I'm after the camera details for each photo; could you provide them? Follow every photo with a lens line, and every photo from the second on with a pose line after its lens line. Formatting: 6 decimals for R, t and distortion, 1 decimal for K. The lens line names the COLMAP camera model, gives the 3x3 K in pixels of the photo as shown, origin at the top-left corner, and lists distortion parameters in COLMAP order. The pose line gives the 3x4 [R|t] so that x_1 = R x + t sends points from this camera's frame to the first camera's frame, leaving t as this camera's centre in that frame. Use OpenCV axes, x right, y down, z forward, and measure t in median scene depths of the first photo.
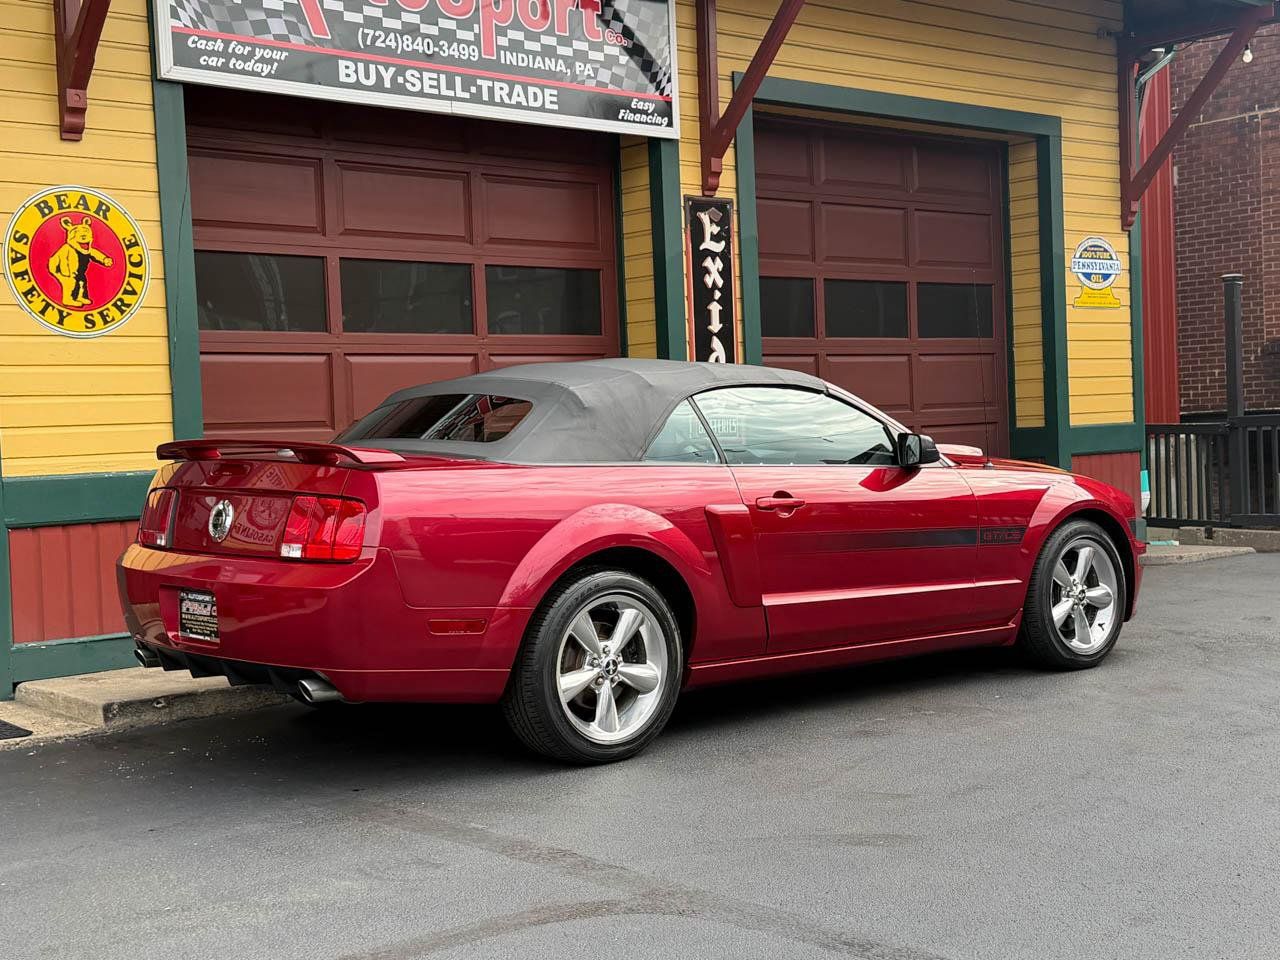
lens RADIAL K [[1747.3, 0, 642.5], [0, 1747.3, 481.3], [0, 0, 1]] dist [0.176737, -0.355999]
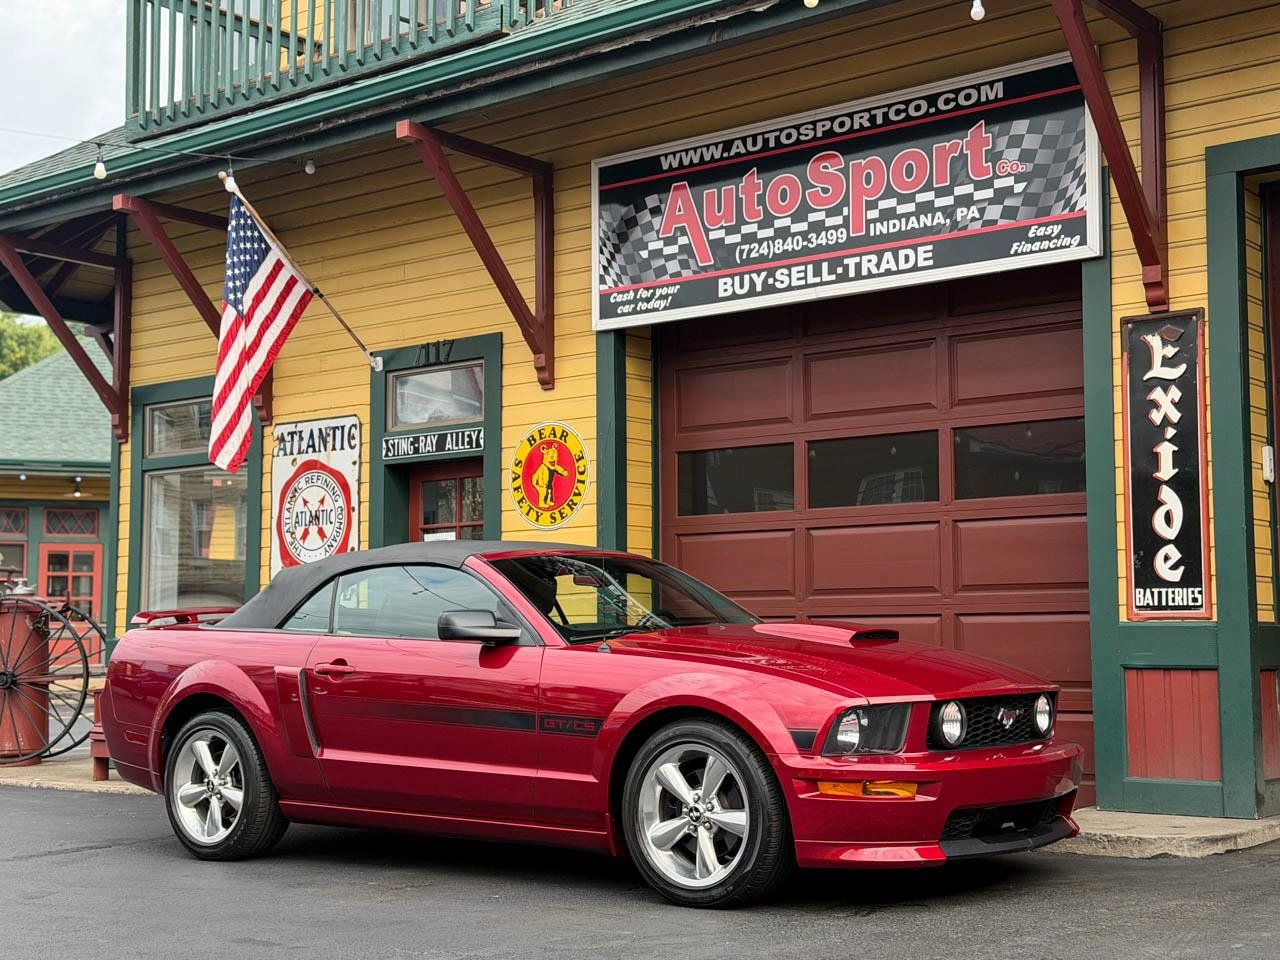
lens RADIAL K [[1785.7, 0, 643.2], [0, 1785.7, 480.4], [0, 0, 1]] dist [0.165244, -0.290182]
pose [[0.179827, -0.053796, -0.982226, 0.912971], [-0.028779, 0.997788, -0.059917, -0.033035], [0.983277, 0.039042, 0.177881, 0.707507]]
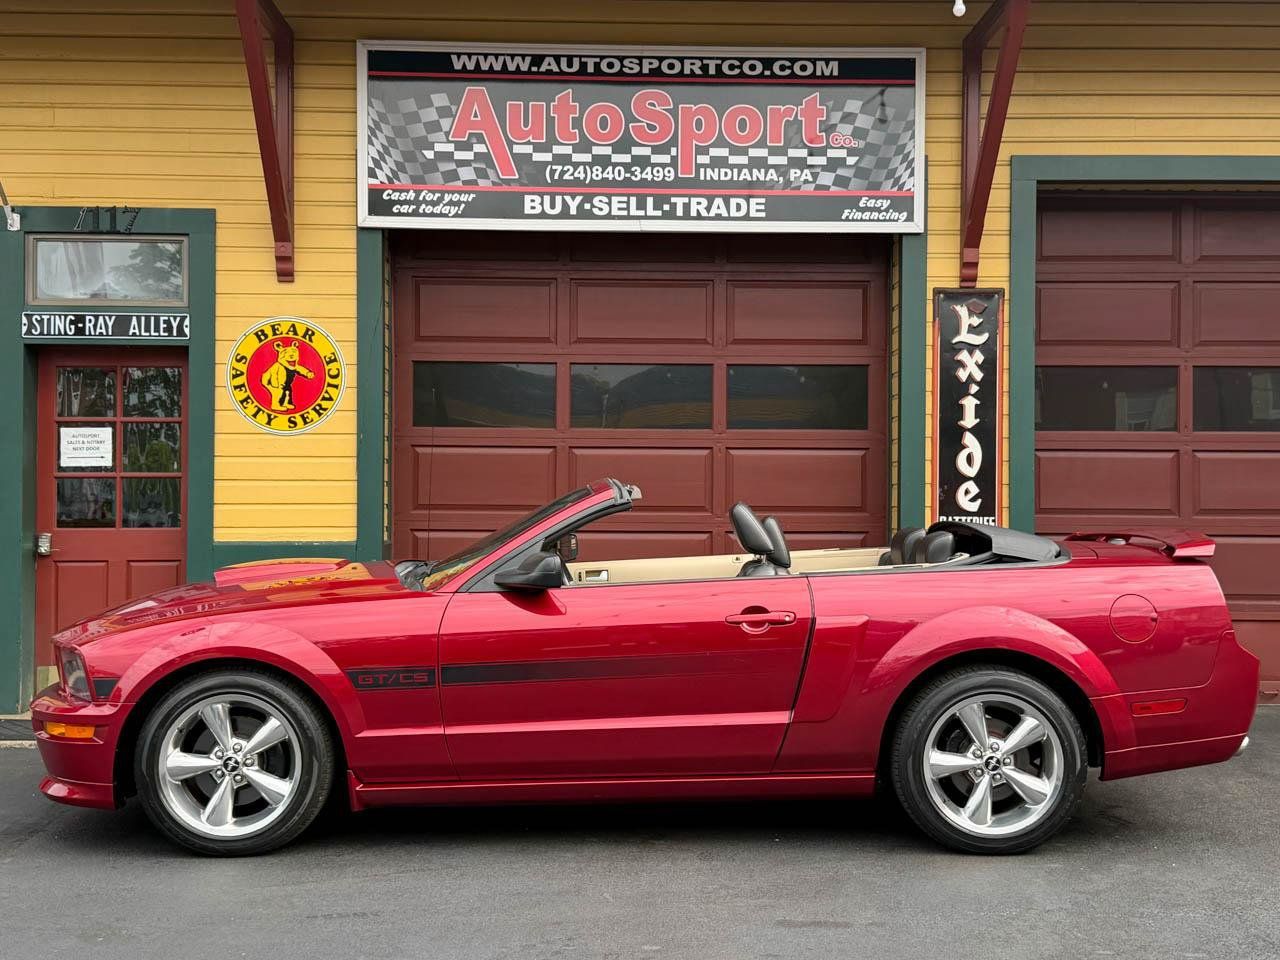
lens RADIAL K [[1593.2, 0, 641.6], [0, 1593.2, 478.6], [0, 0, 1]] dist [0.184838, -0.387772]
pose [[0.767047, 0.030220, -0.640879, 0.533637], [-0.052251, 0.998514, -0.015453, -0.038929], [0.639459, 0.045340, 0.767487, 0.239469]]
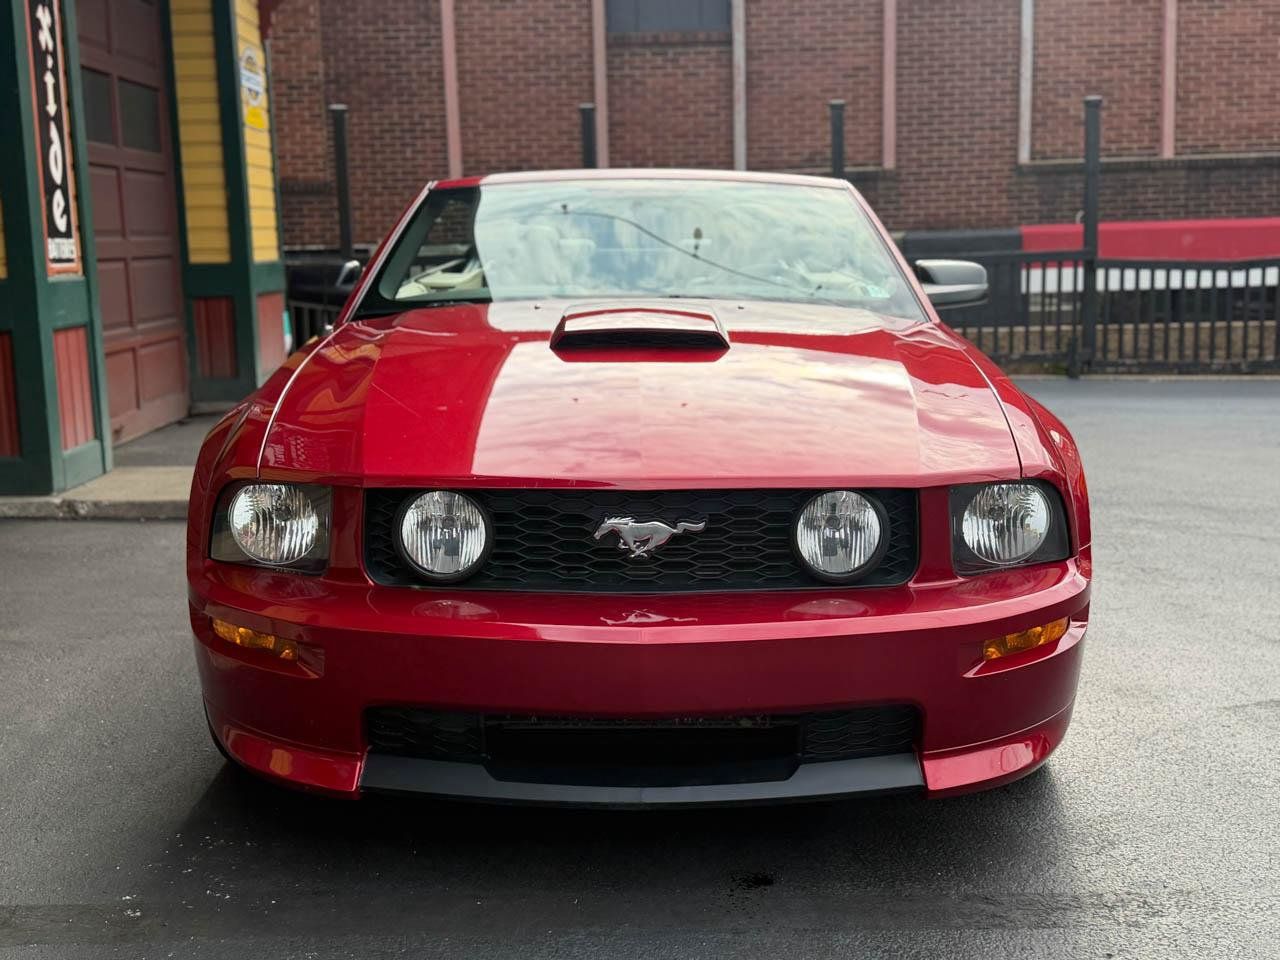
lens RADIAL K [[1573.4, 0, 641.1], [0, 1573.4, 478.8], [0, 0, 1]] dist [0.180135, -0.354024]
pose [[0.643284, -0.091957, 0.760085, -0.353265], [0.019843, 0.994430, 0.103515, -0.002180], [-0.765371, -0.051507, 0.641525, 0.451210]]
